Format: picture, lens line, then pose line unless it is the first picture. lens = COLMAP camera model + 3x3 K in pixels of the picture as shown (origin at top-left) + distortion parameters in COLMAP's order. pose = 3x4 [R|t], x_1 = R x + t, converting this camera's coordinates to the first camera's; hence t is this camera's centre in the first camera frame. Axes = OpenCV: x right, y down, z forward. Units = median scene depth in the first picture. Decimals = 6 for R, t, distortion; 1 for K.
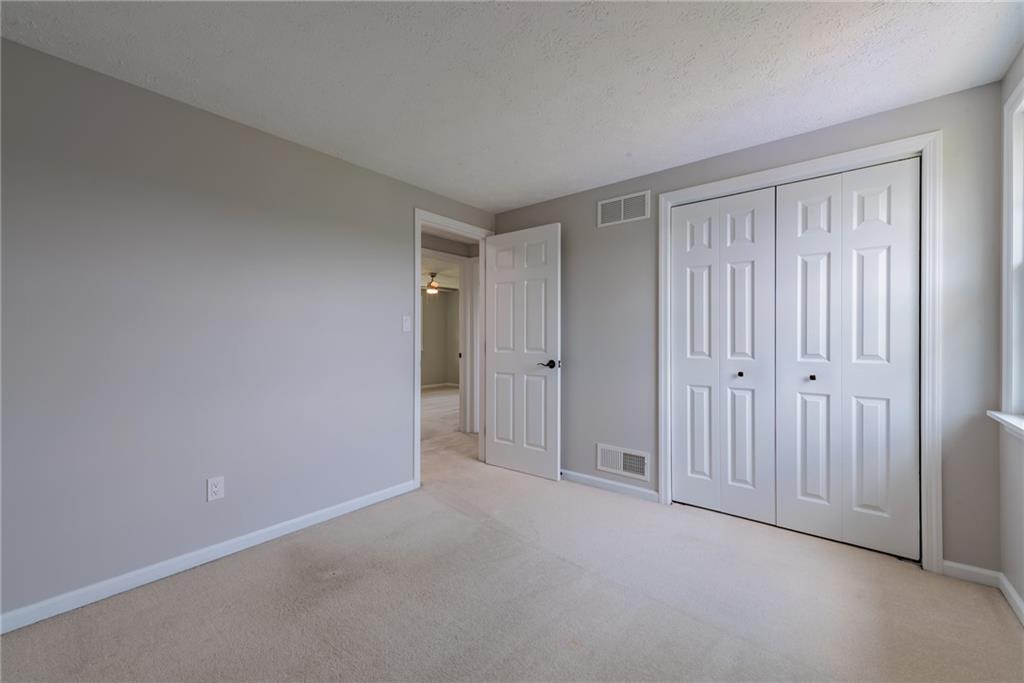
lens RADIAL K [[407.6, 0, 512.0], [0, 407.6, 341.5], [0, 0, 1]] dist [0.010217, -0.000077]
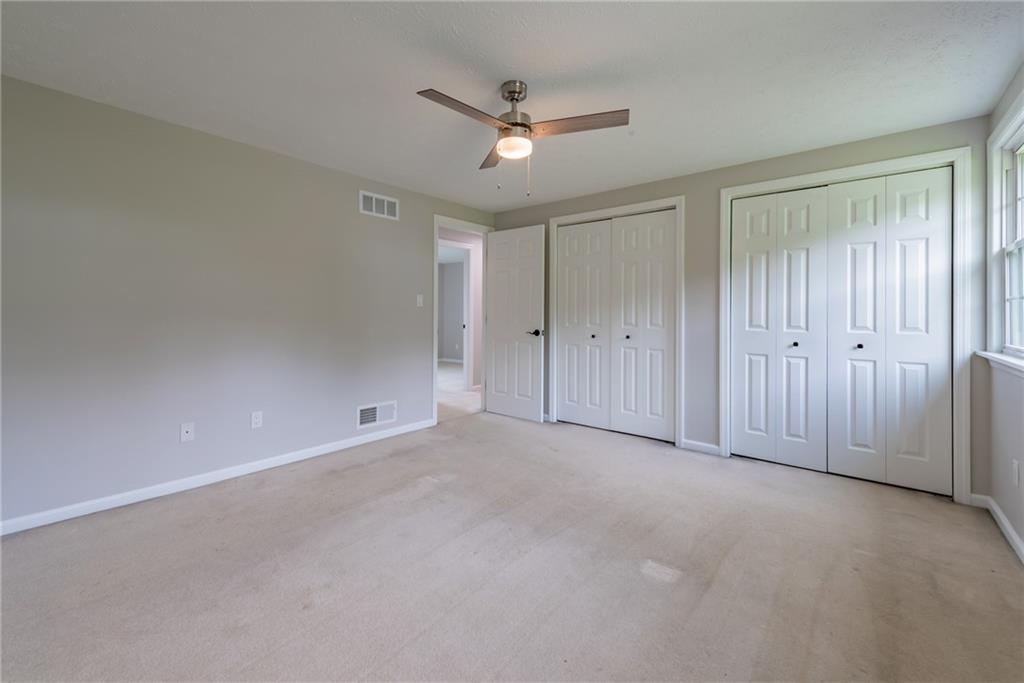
lens RADIAL K [[289.1, 0, 512.4], [0, 289.1, 313.0], [0, 0, 1]] dist [-0.000371, -0.000017]
pose [[0.986576, 0.003151, 0.163270, -0.377297], [-0.001822, 0.999964, -0.008290, -0.000539], [-0.163290, 0.007882, 0.986547, 0.313813]]
